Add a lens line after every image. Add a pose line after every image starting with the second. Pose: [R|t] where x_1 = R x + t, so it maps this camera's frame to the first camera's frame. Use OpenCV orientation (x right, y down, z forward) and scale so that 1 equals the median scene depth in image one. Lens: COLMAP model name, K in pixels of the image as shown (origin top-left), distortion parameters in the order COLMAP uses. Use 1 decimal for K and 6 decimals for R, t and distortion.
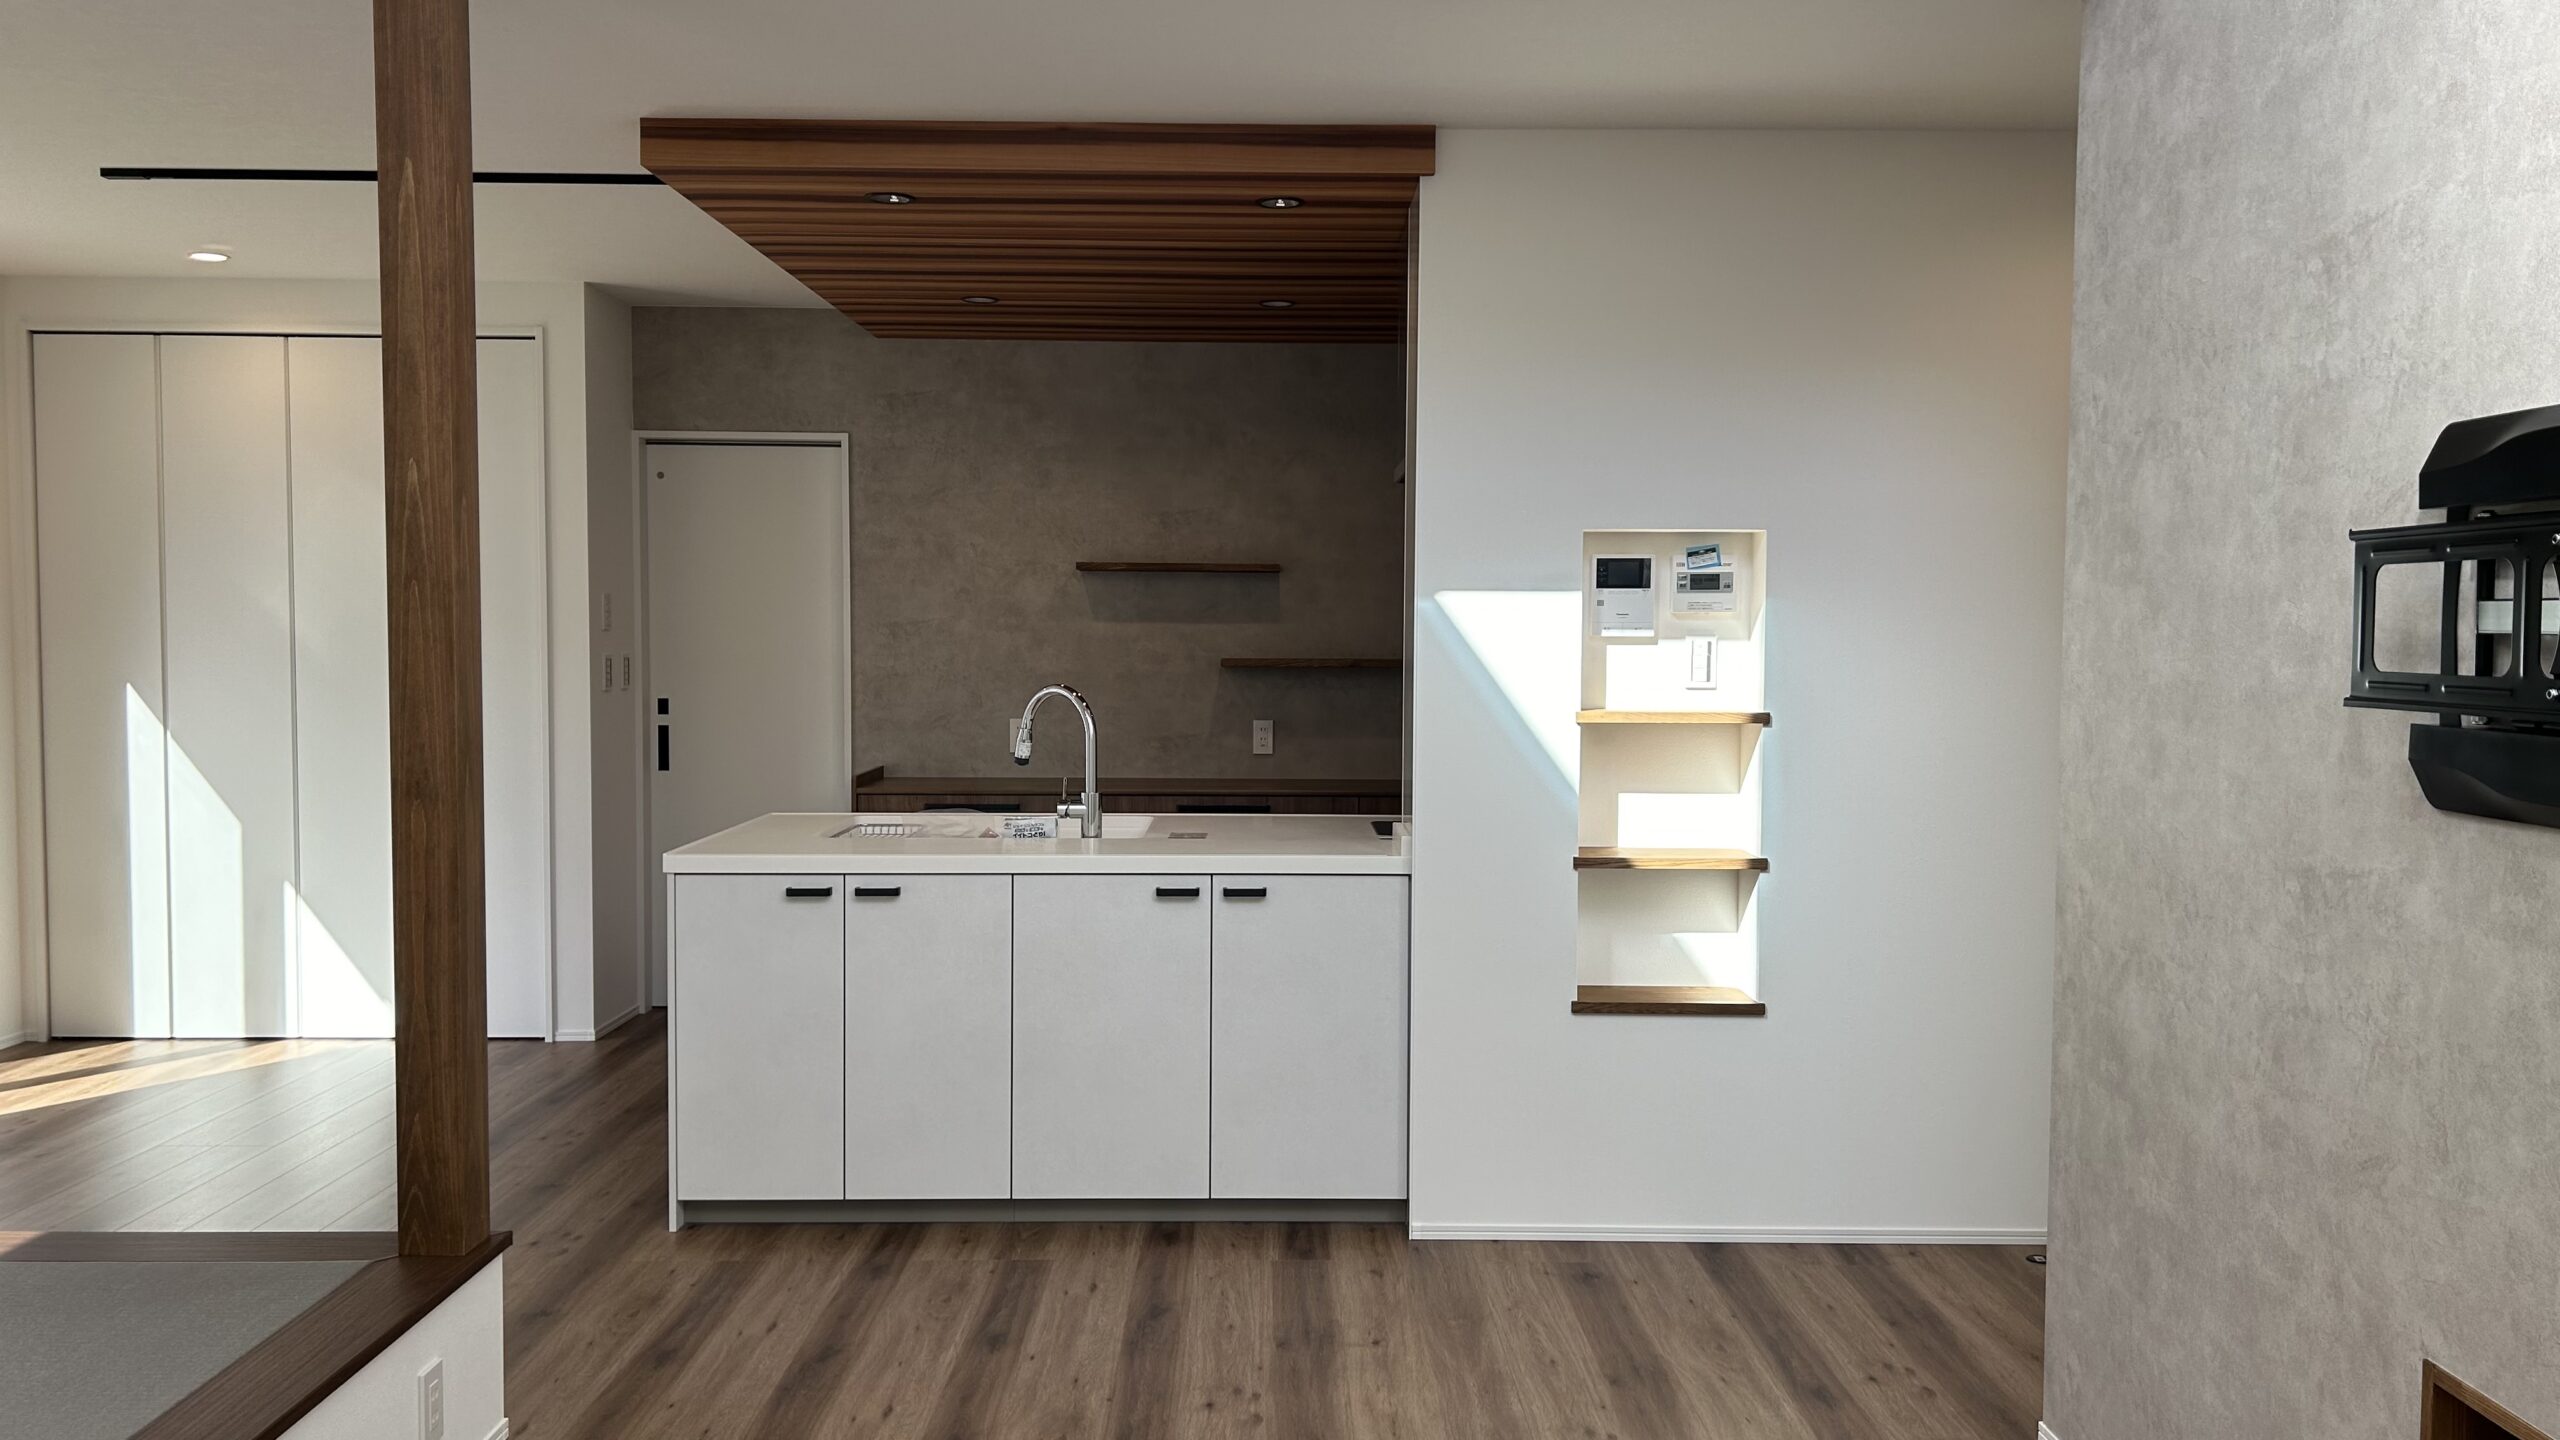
lens RADIAL K [[1899.7, 0, 1280.0], [0, 1899.7, 720.0], [0, 0, 1]] dist [0.073106, -0.091339]
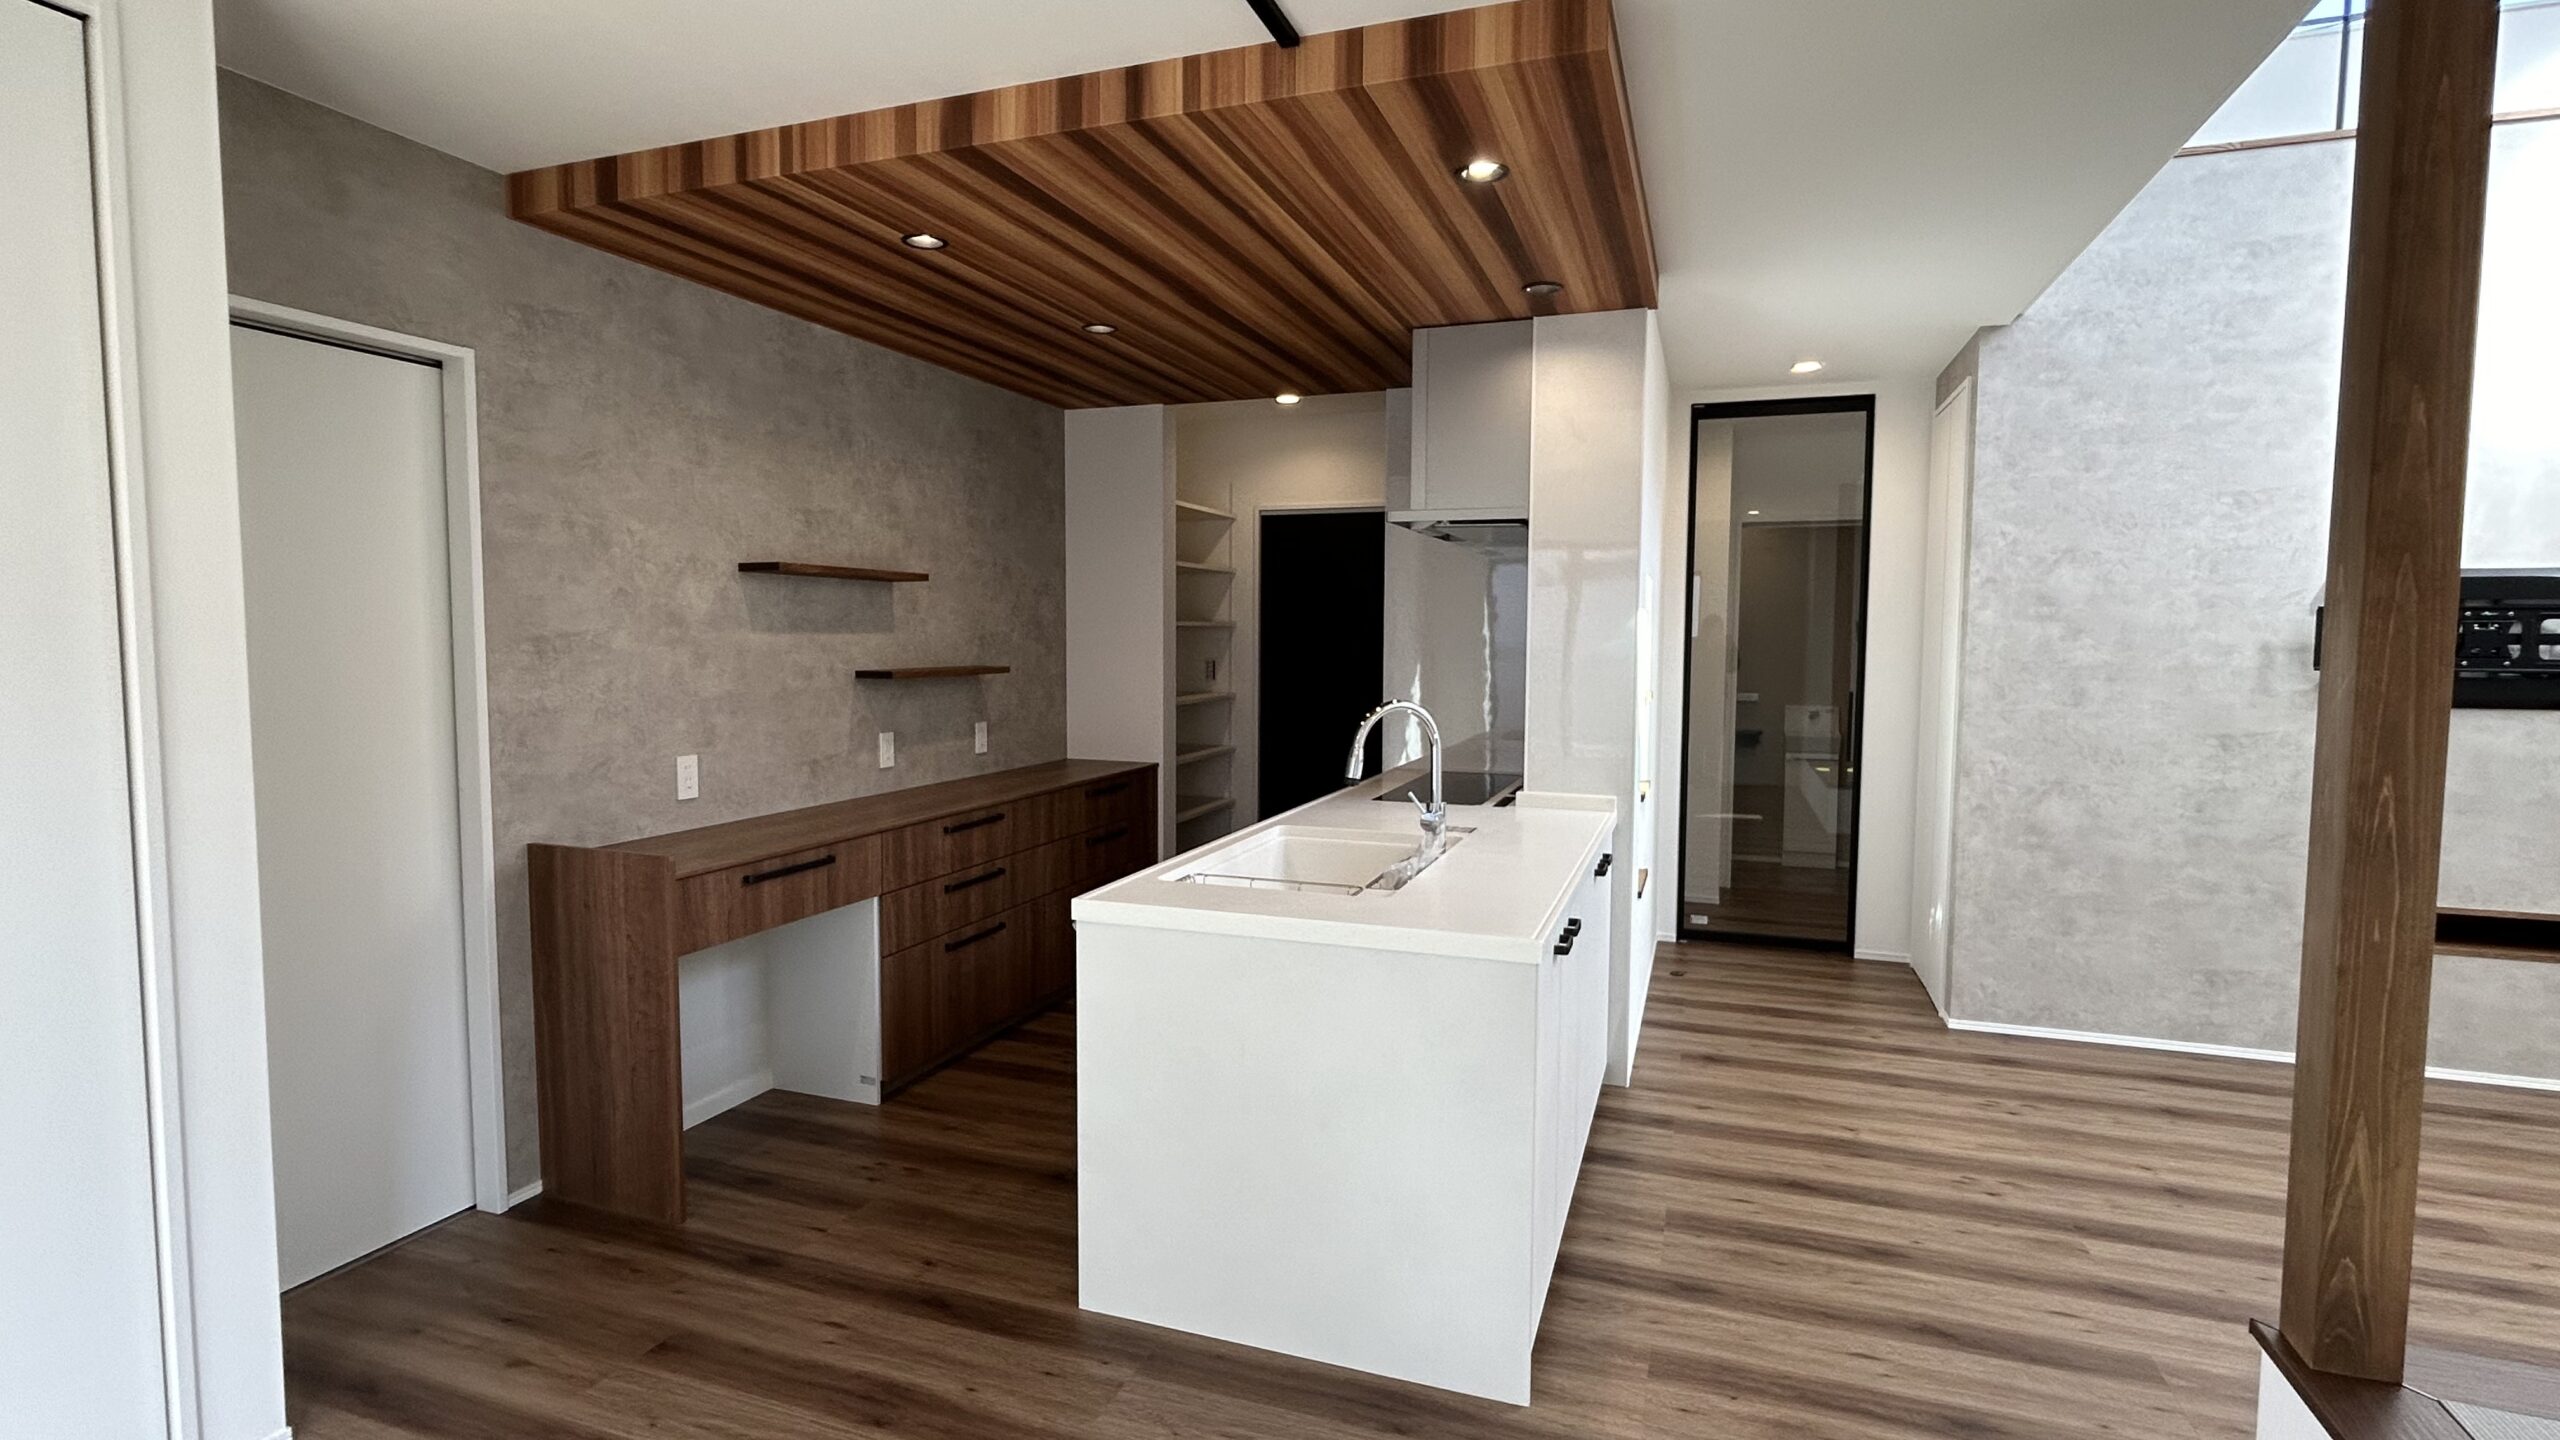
lens RADIAL K [[1208.9, 0, 1275.2], [0, 1208.9, 714.1], [0, 0, 1]] dist [-0.004857, -0.000207]
pose [[0.351859, -0.067838, 0.933591, -0.911226], [0.044094, 0.997464, 0.055861, -0.061749], [-0.935014, 0.021510, 0.353958, 1.034064]]
